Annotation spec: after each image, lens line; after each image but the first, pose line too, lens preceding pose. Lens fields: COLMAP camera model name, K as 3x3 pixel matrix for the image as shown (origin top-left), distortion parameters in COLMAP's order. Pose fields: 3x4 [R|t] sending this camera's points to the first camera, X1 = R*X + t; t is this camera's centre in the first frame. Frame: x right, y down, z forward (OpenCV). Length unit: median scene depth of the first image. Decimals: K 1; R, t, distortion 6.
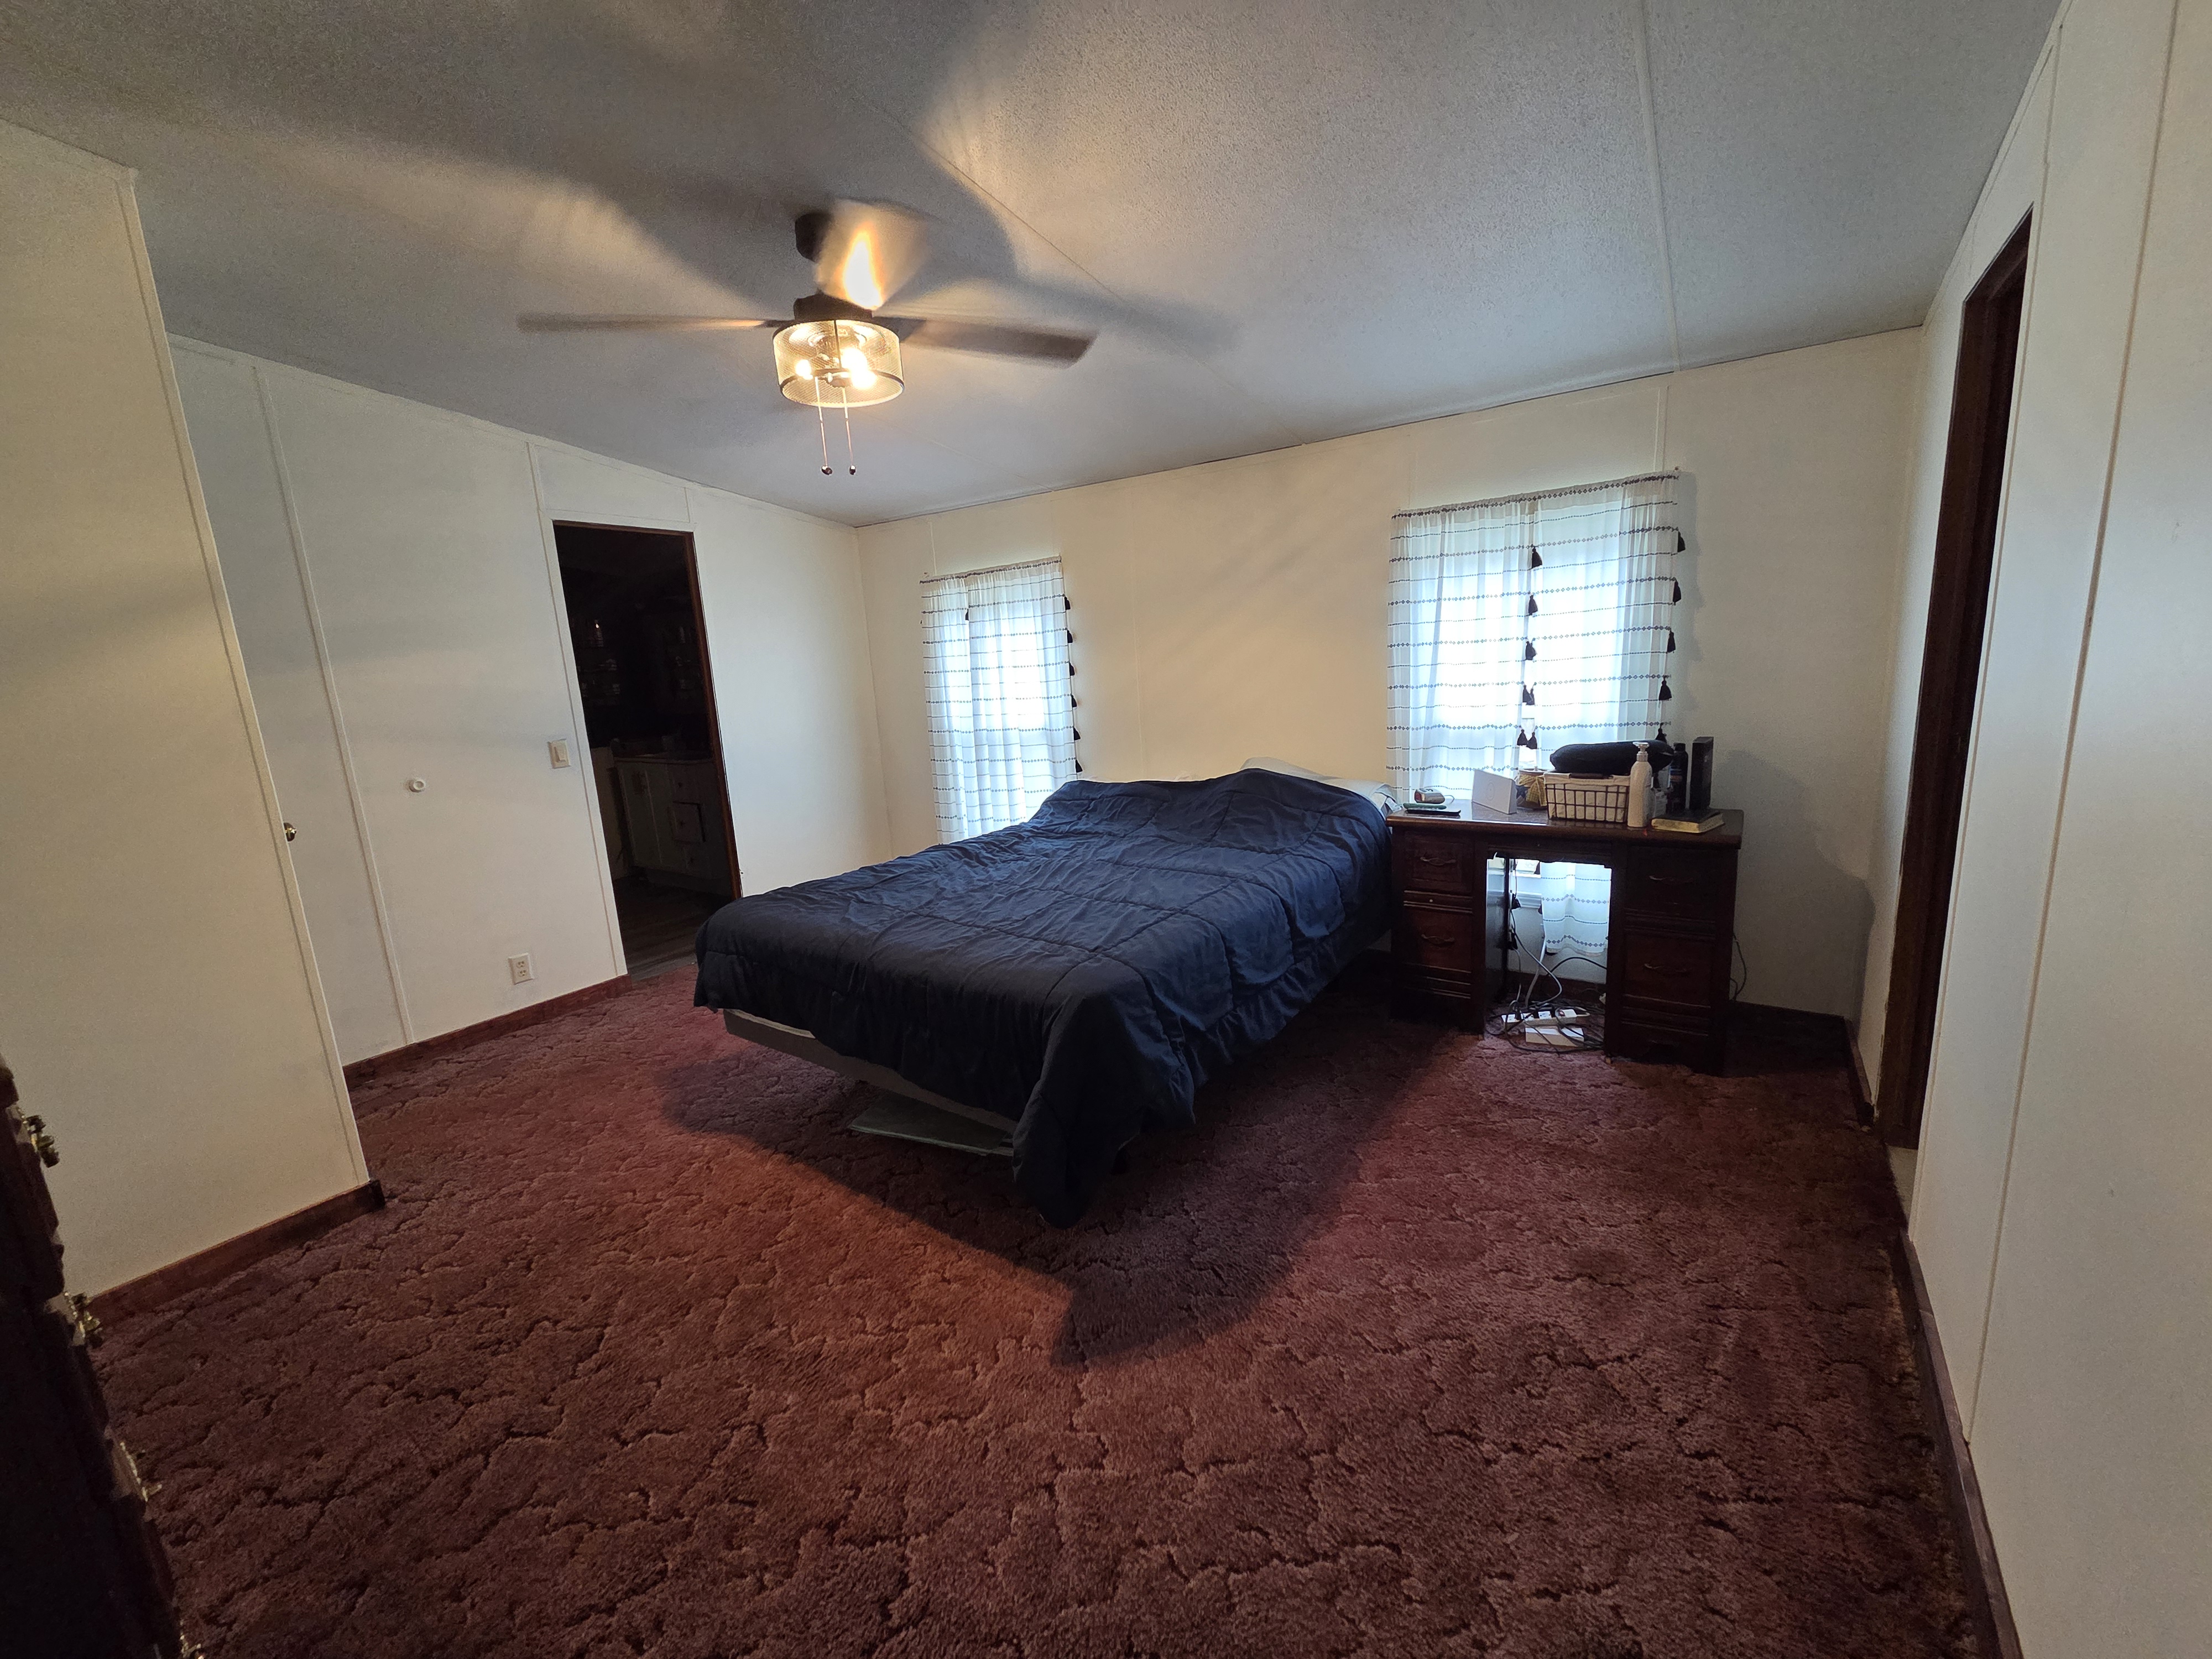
lens RADIAL K [[902.2, 0, 1100.2], [0, 902.2, 823.9], [0, 0, 1]] dist [0.002538, -0.000231]
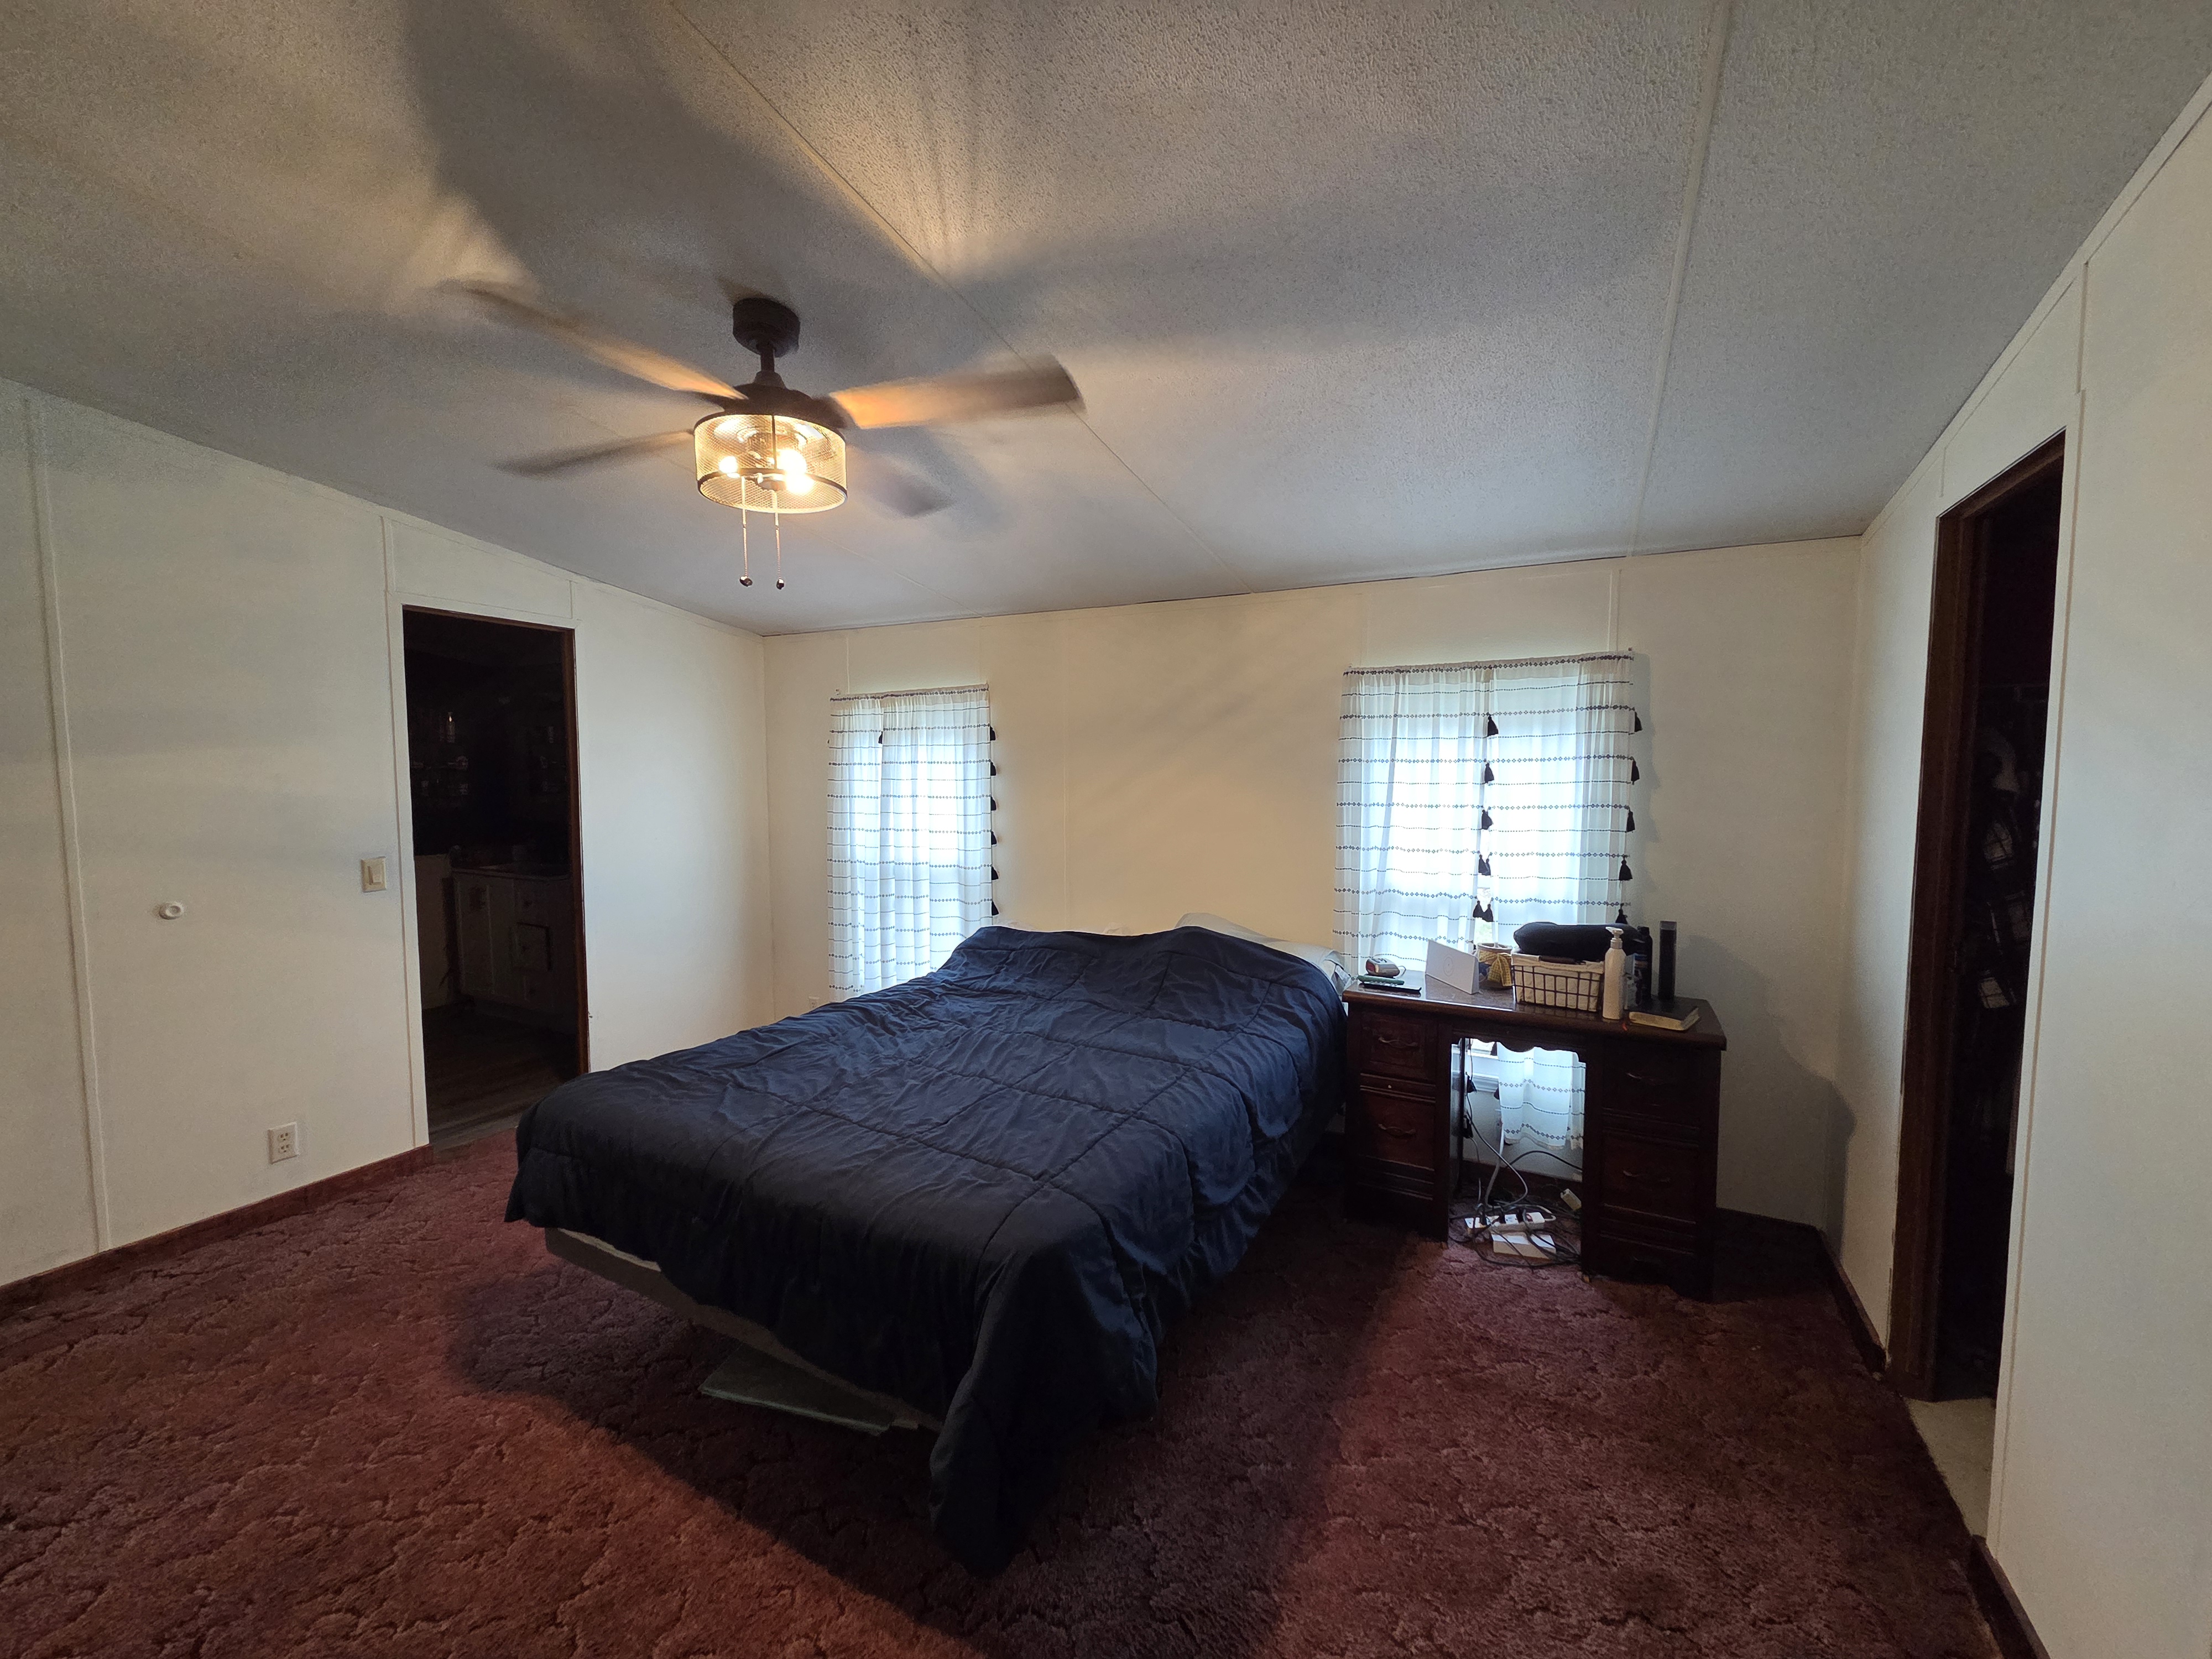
lens RADIAL K [[902.2, 0, 1100.2], [0, 902.2, 823.9], [0, 0, 1]] dist [0.002538, -0.000231]
pose [[0.991457, 0.052483, 0.119409, -0.050249], [-0.036862, 0.990900, -0.129452, -0.054288], [-0.125116, 0.123945, 0.984370, 0.121627]]
